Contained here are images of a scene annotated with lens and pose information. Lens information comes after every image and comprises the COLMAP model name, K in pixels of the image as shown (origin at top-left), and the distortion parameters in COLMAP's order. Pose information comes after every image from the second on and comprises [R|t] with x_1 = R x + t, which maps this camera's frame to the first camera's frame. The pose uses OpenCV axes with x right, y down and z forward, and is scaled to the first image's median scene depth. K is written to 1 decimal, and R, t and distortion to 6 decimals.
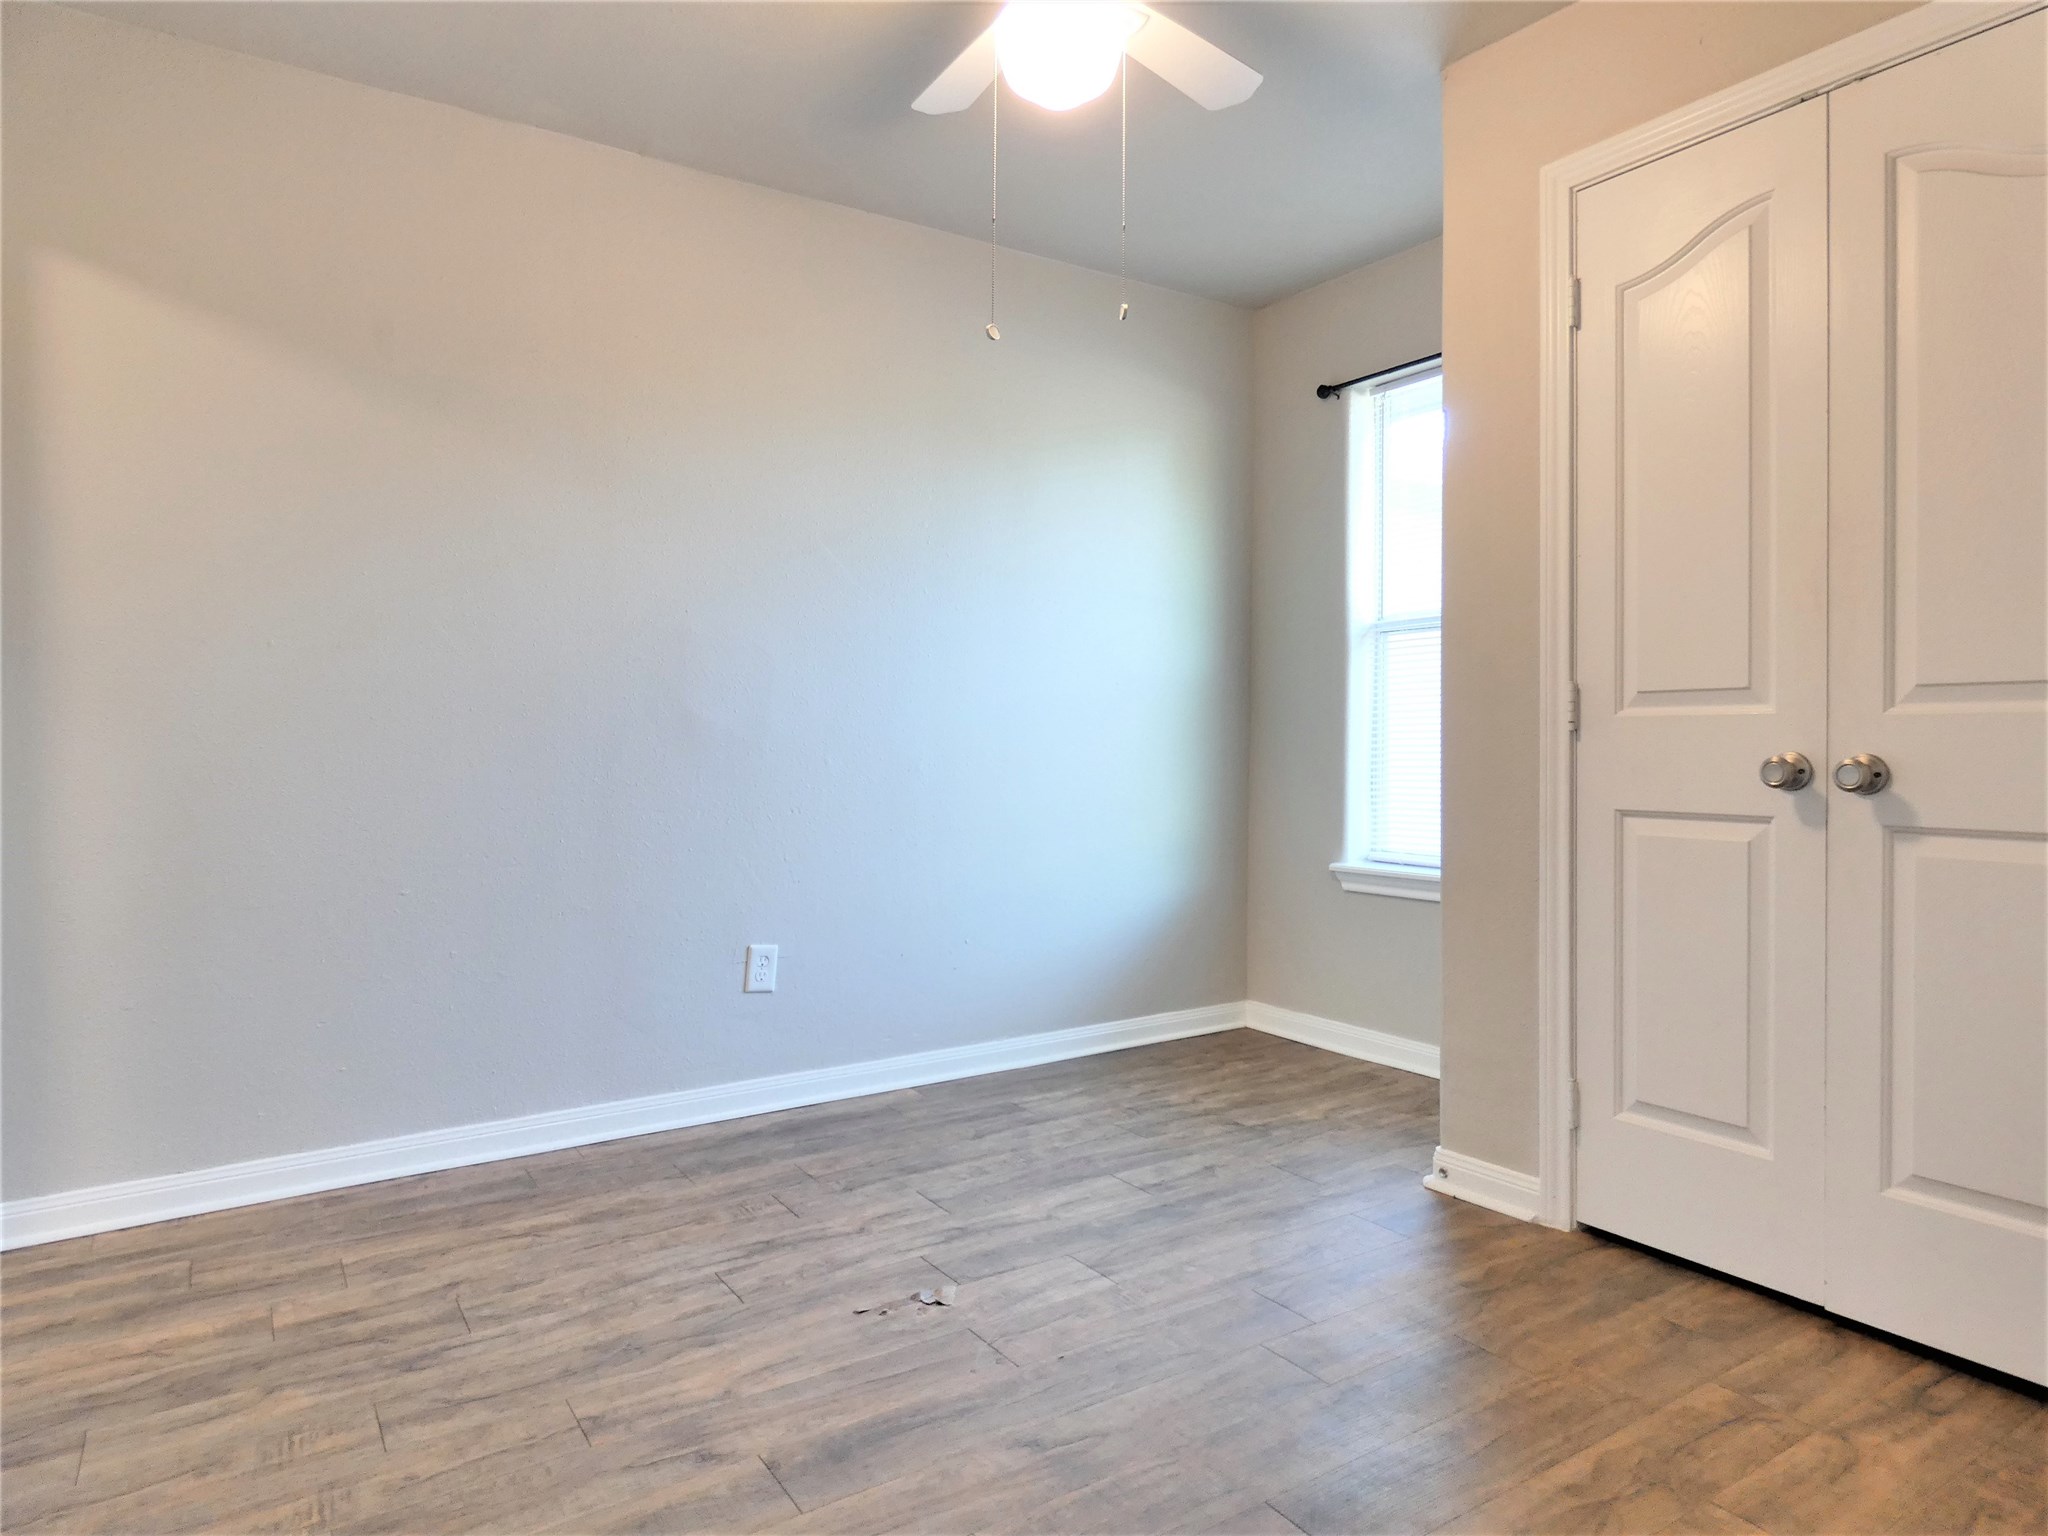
lens RADIAL K [[1237.0, 0, 1023.2], [0, 1237.0, 760.0], [0, 0, 1]] dist [0.008191, 0.003483]
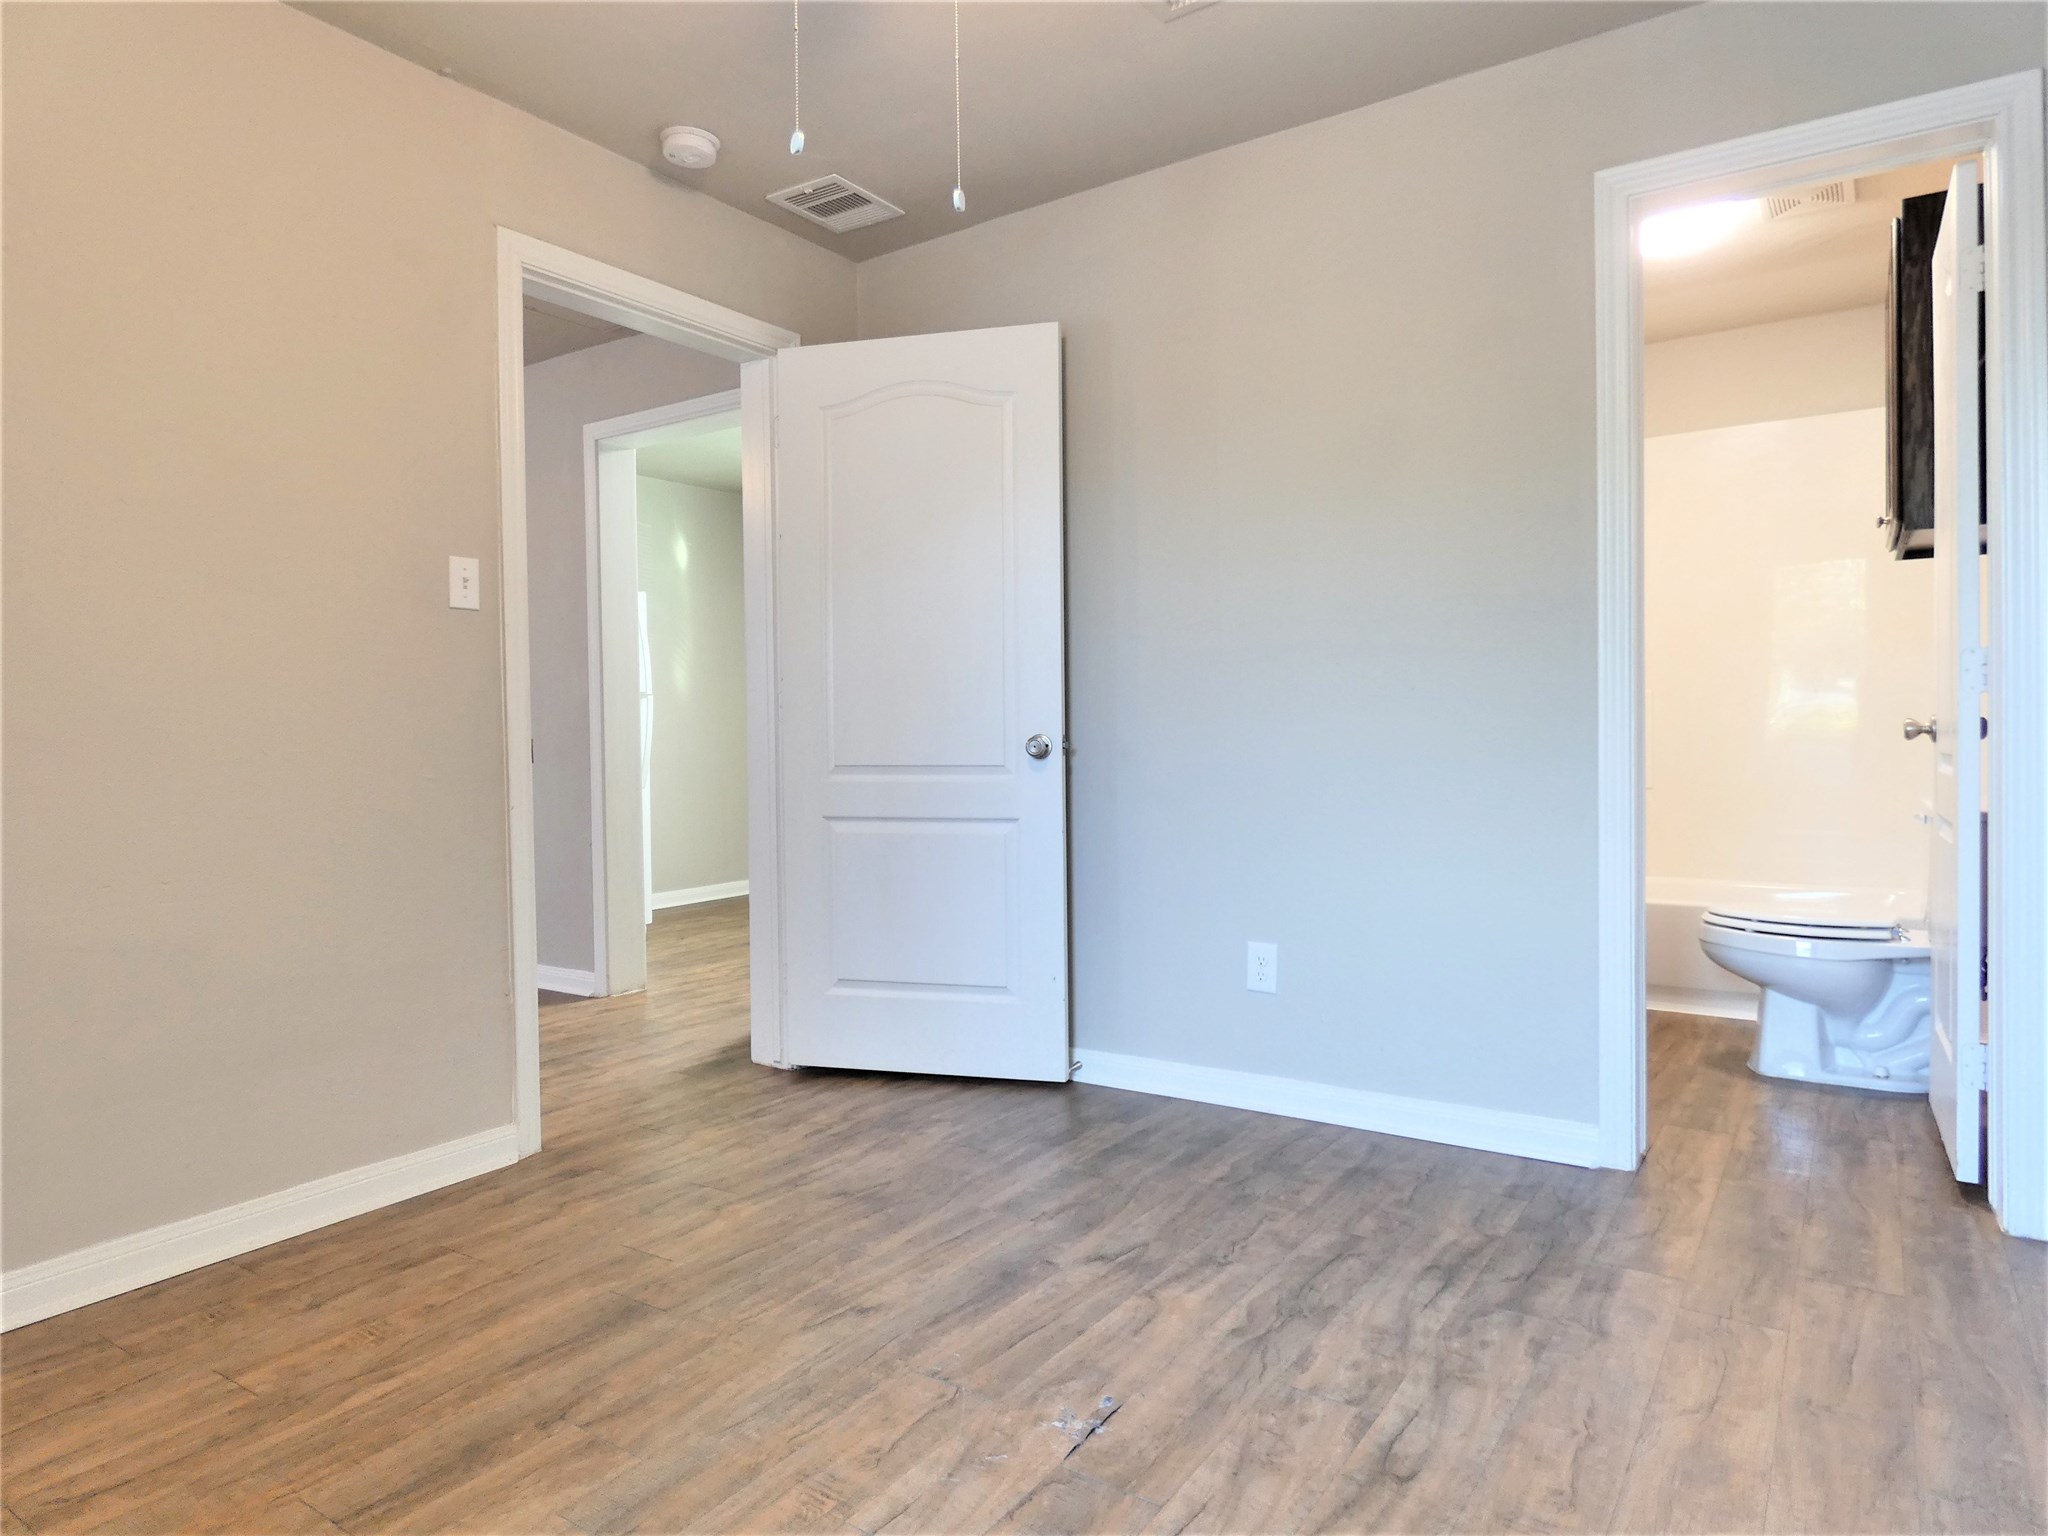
lens RADIAL K [[1237.0, 0, 1024.9], [0, 1237.0, 761.8], [0, 0, 1]] dist [0.008191, 0.003483]
pose [[-0.927492, 0.024068, -0.373068, 0.252963], [0.012355, 0.999354, 0.033756, -0.009263], [0.373639, 0.026699, -0.927190, 1.844199]]
